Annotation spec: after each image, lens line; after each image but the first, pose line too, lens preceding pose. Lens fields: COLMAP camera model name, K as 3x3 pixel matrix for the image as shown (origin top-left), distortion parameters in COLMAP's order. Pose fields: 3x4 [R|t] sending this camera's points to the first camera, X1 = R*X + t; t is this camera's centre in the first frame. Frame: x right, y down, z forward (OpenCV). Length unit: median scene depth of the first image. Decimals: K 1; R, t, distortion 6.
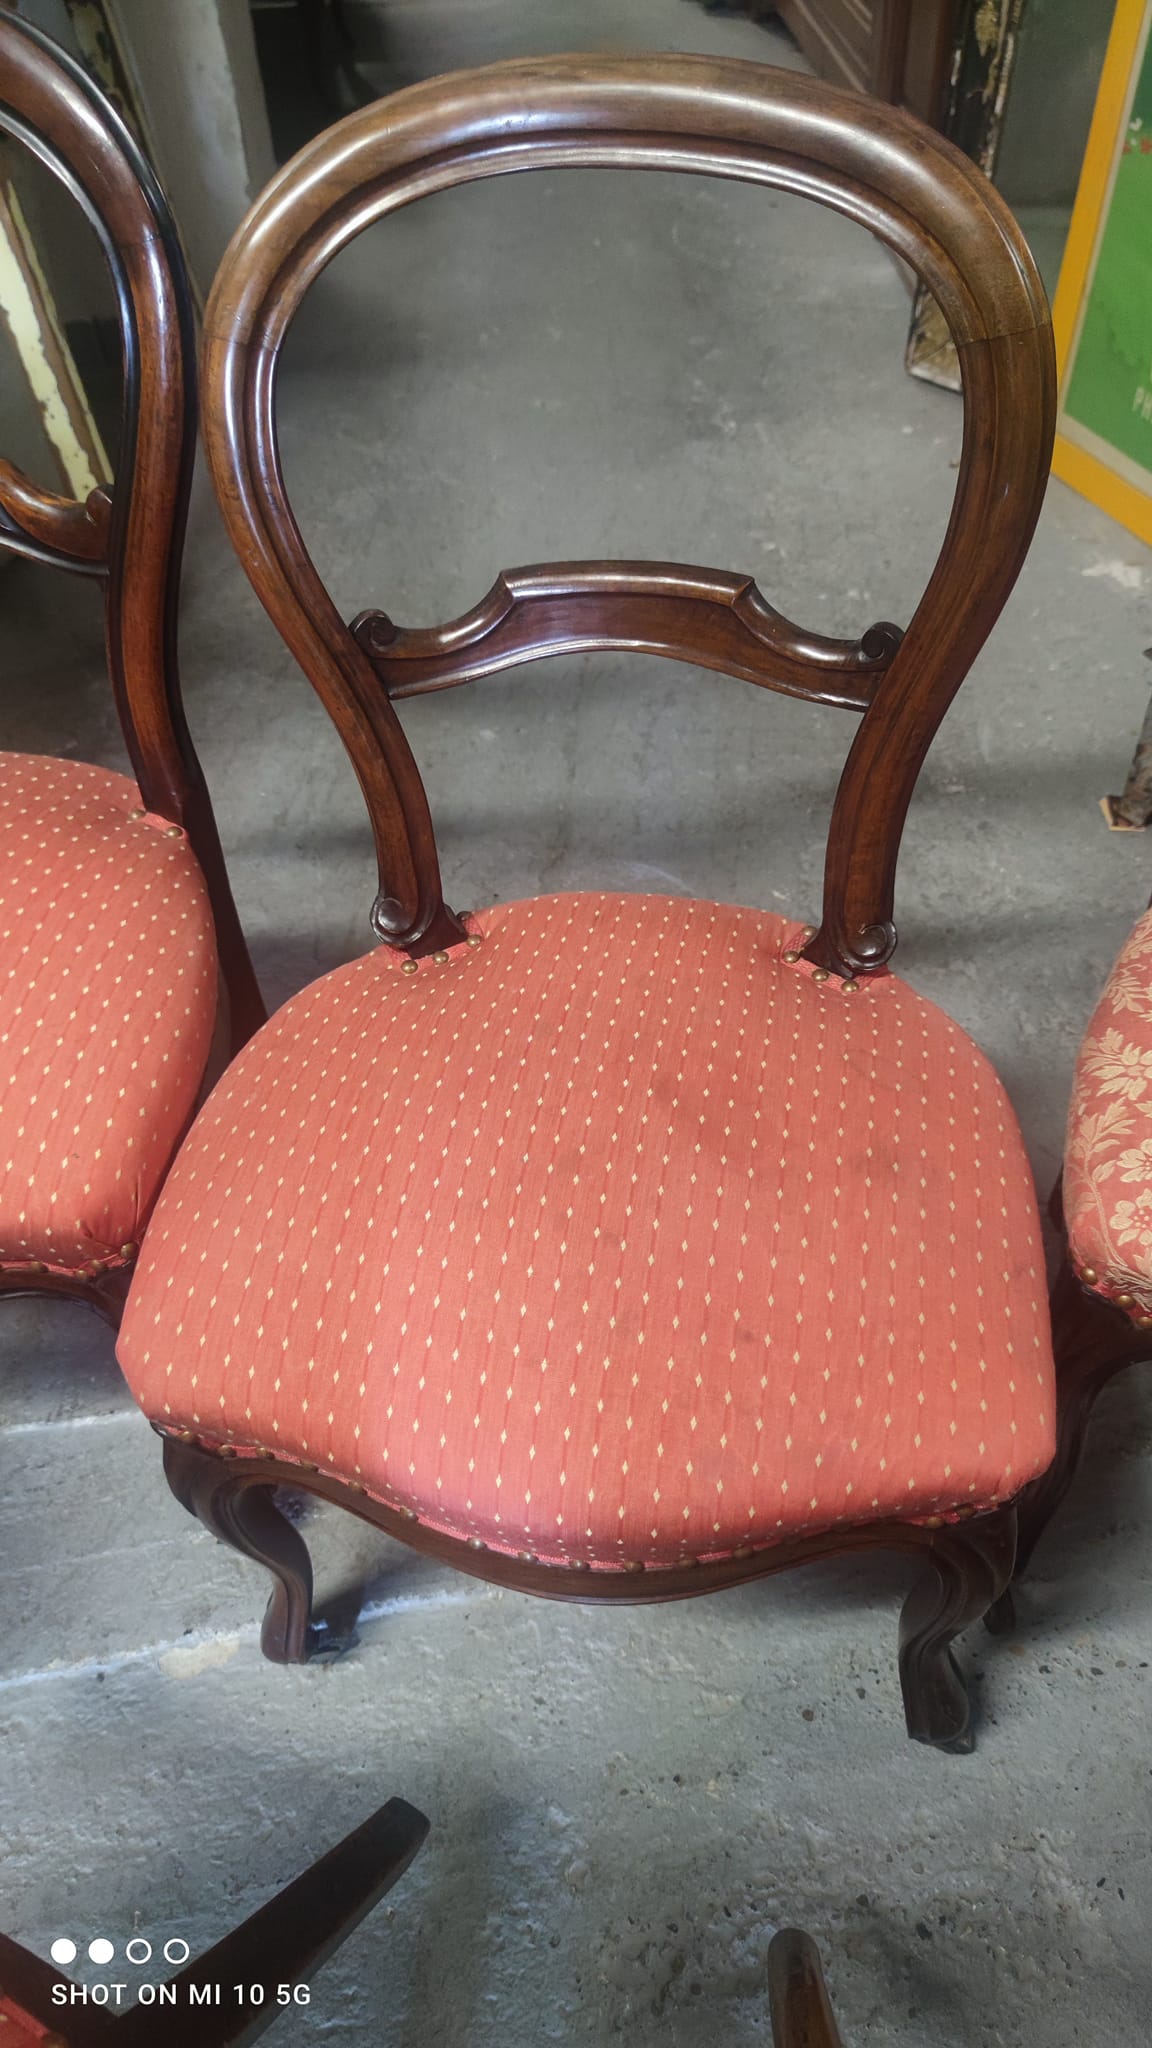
lens RADIAL K [[1509.5, 0, 556.0], [0, 1509.5, 1037.7], [0, 0, 1]] dist [0.059334, -0.077904]
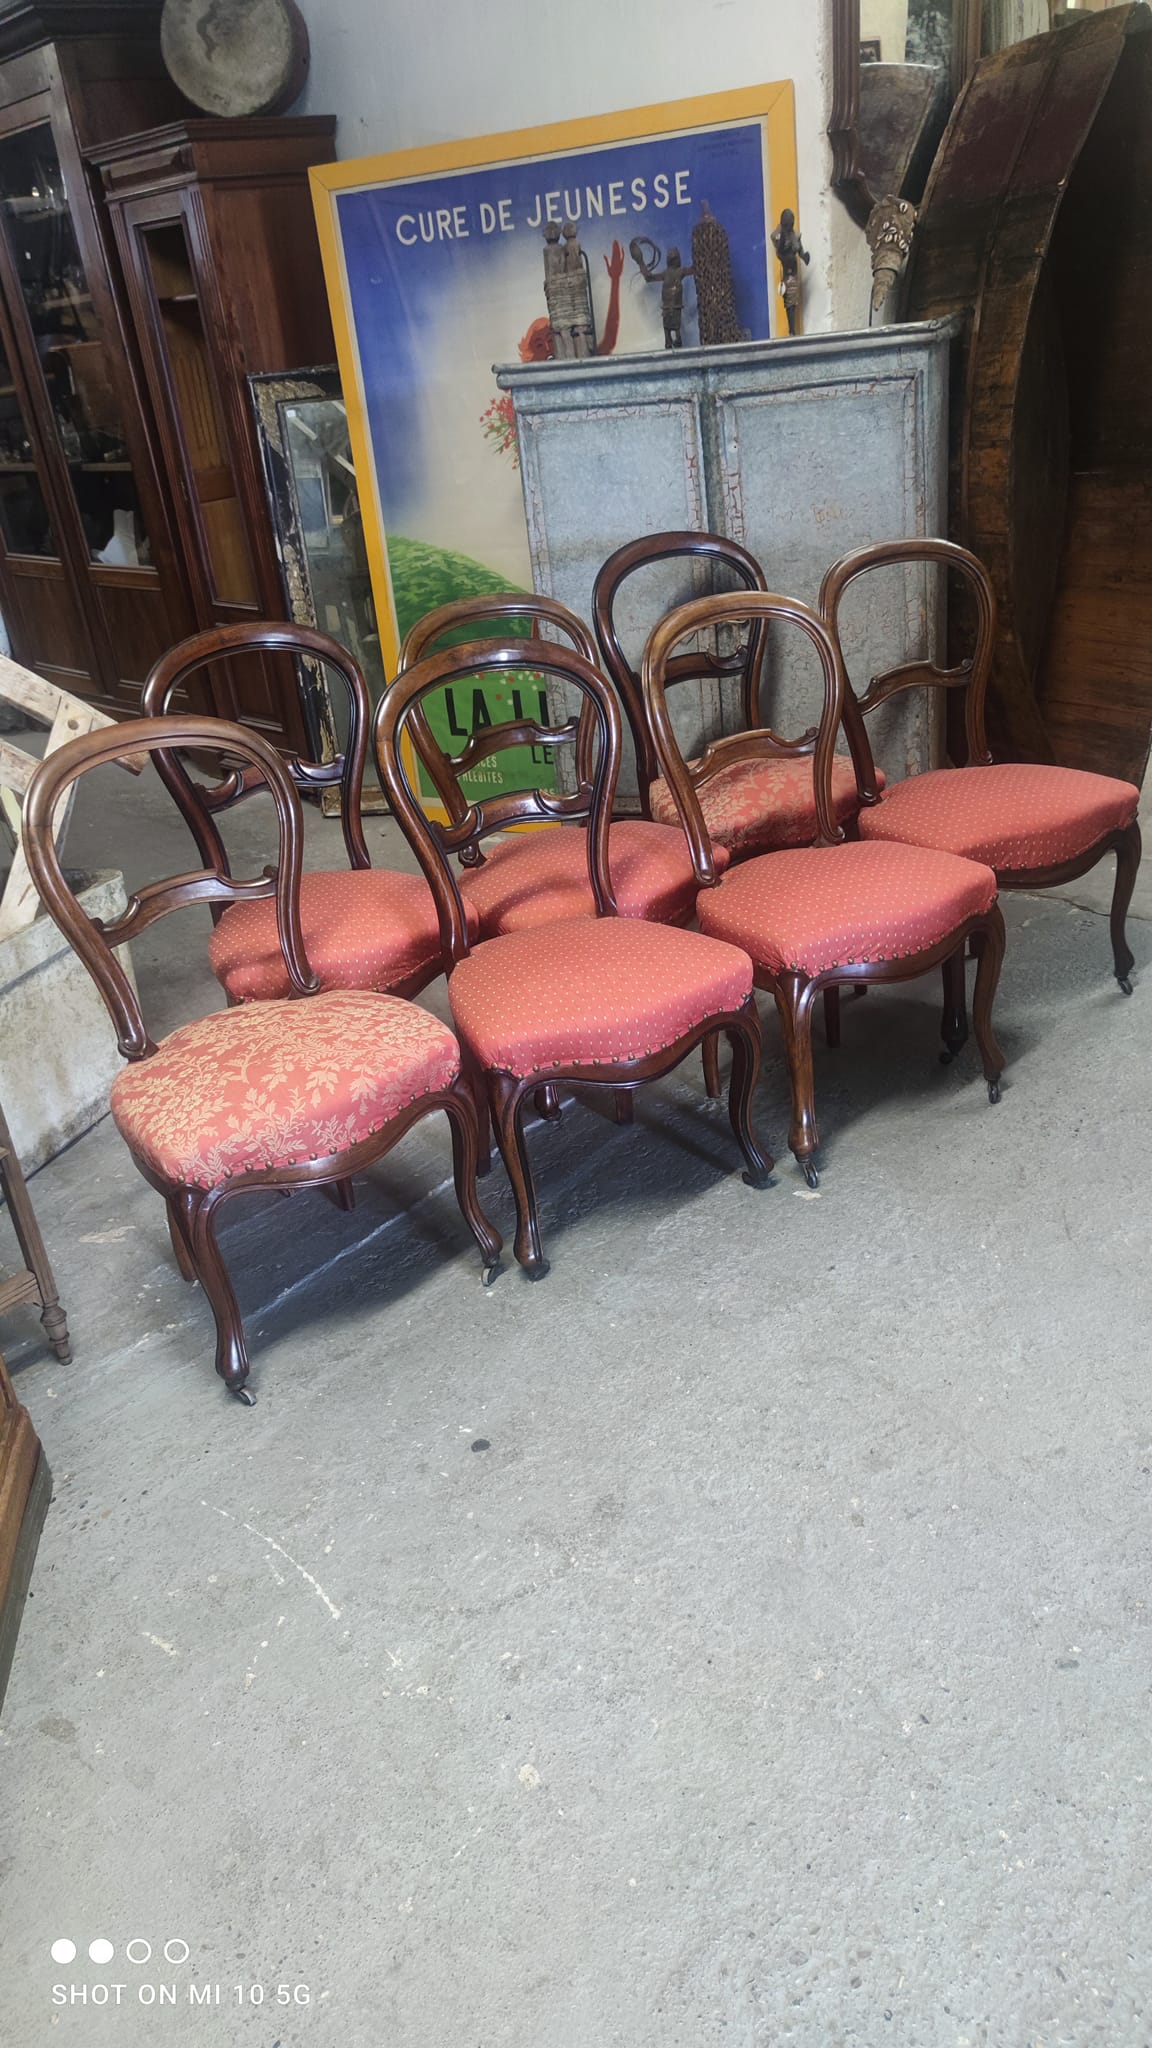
lens RADIAL K [[1475.4, 0, 573.9], [0, 1475.4, 1034.0], [0, 0, 1]] dist [0.069864, -0.067159]
pose [[0.766307, -0.320183, 0.557007, -0.773817], [0.514909, 0.824575, -0.234402, 0.461144], [-0.384243, 0.466432, 0.796742, -0.573086]]
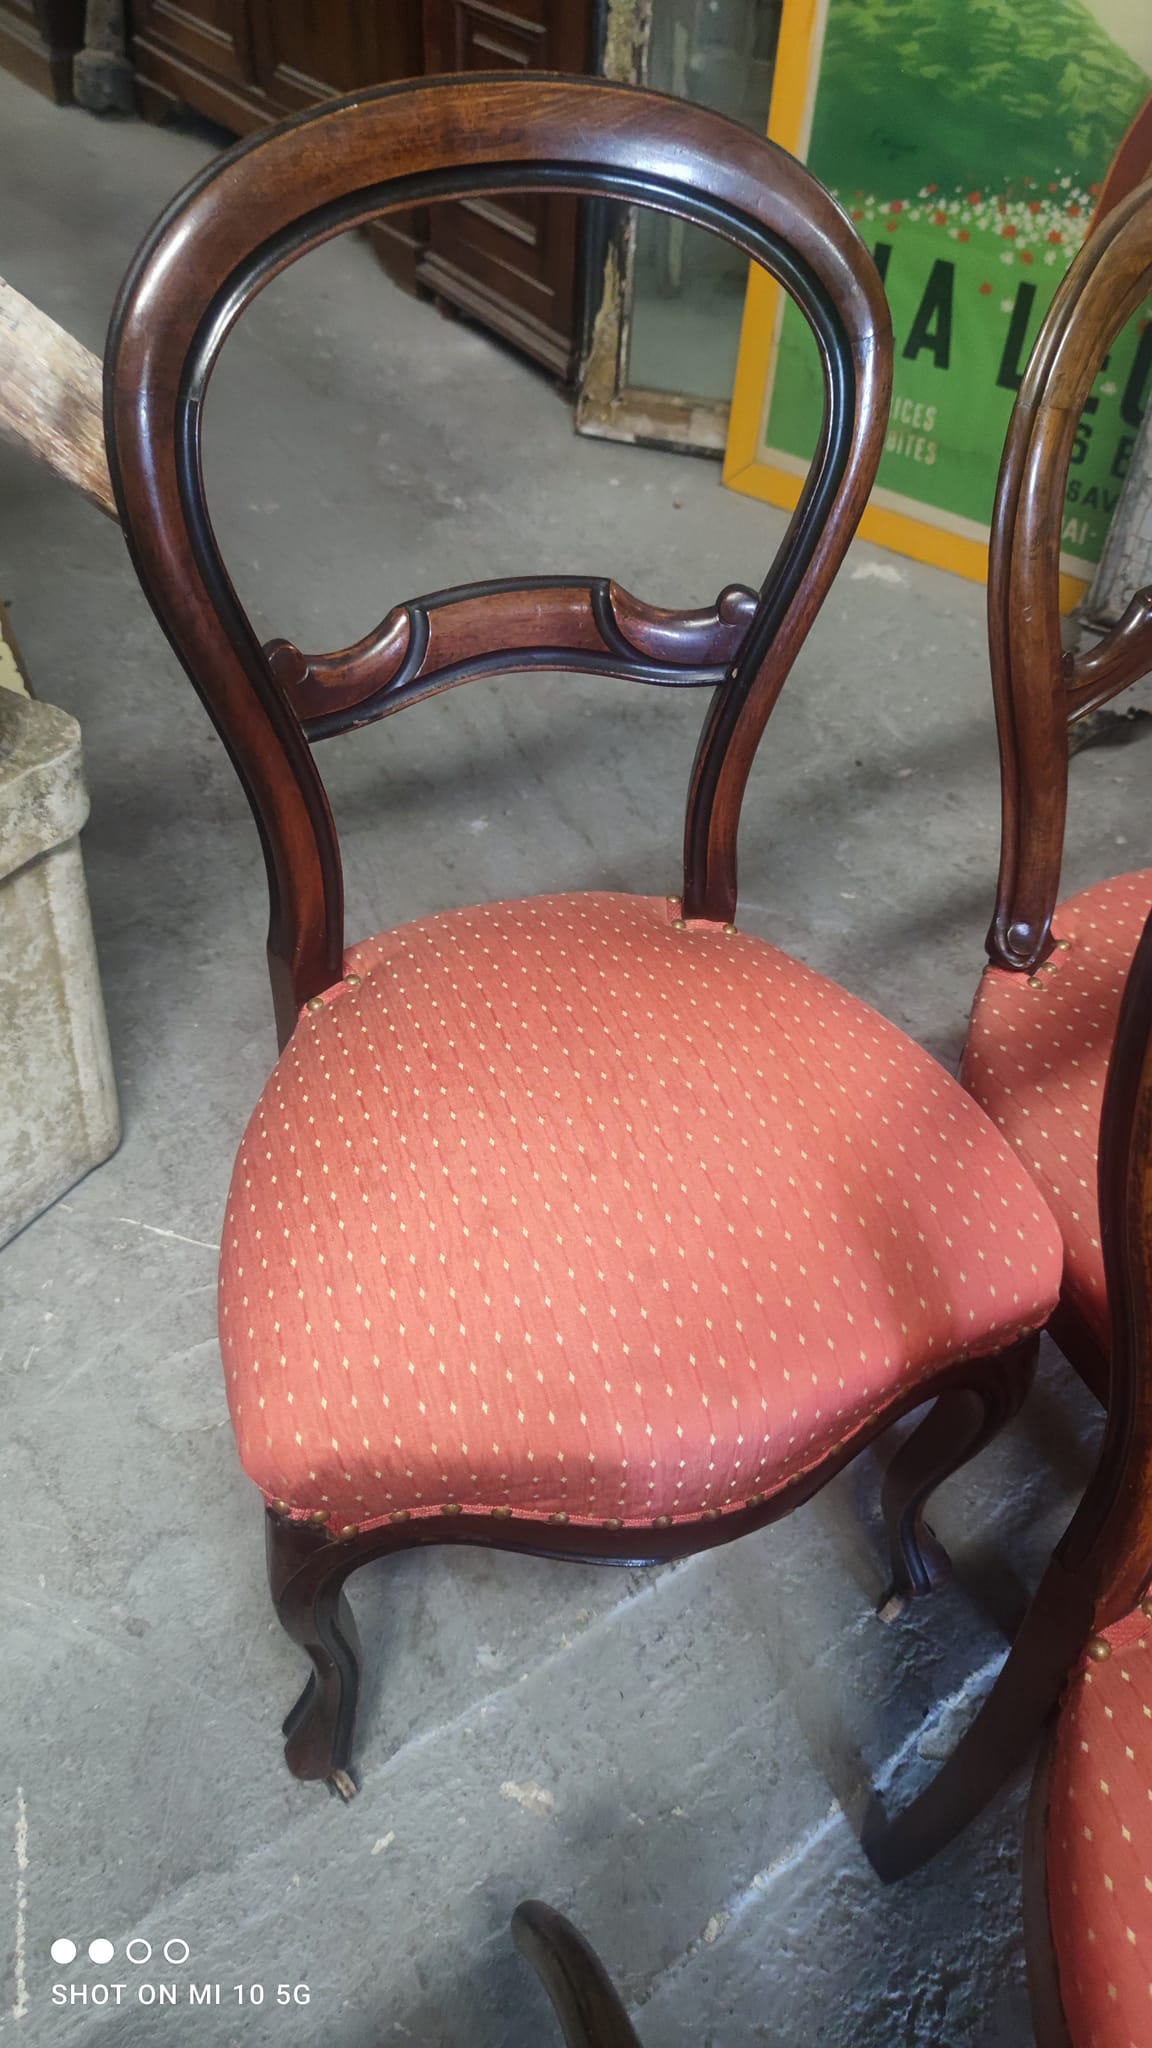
lens RADIAL K [[1524.5, 0, 572.7], [0, 1524.5, 1033.3], [0, 0, 1]] dist [0.055032, -0.067491]
pose [[0.874208, -0.278486, 0.397752, -0.371971], [0.298606, 0.954303, 0.011857, -0.055661], [-0.382878, 0.108406, 0.917416, 0.068242]]
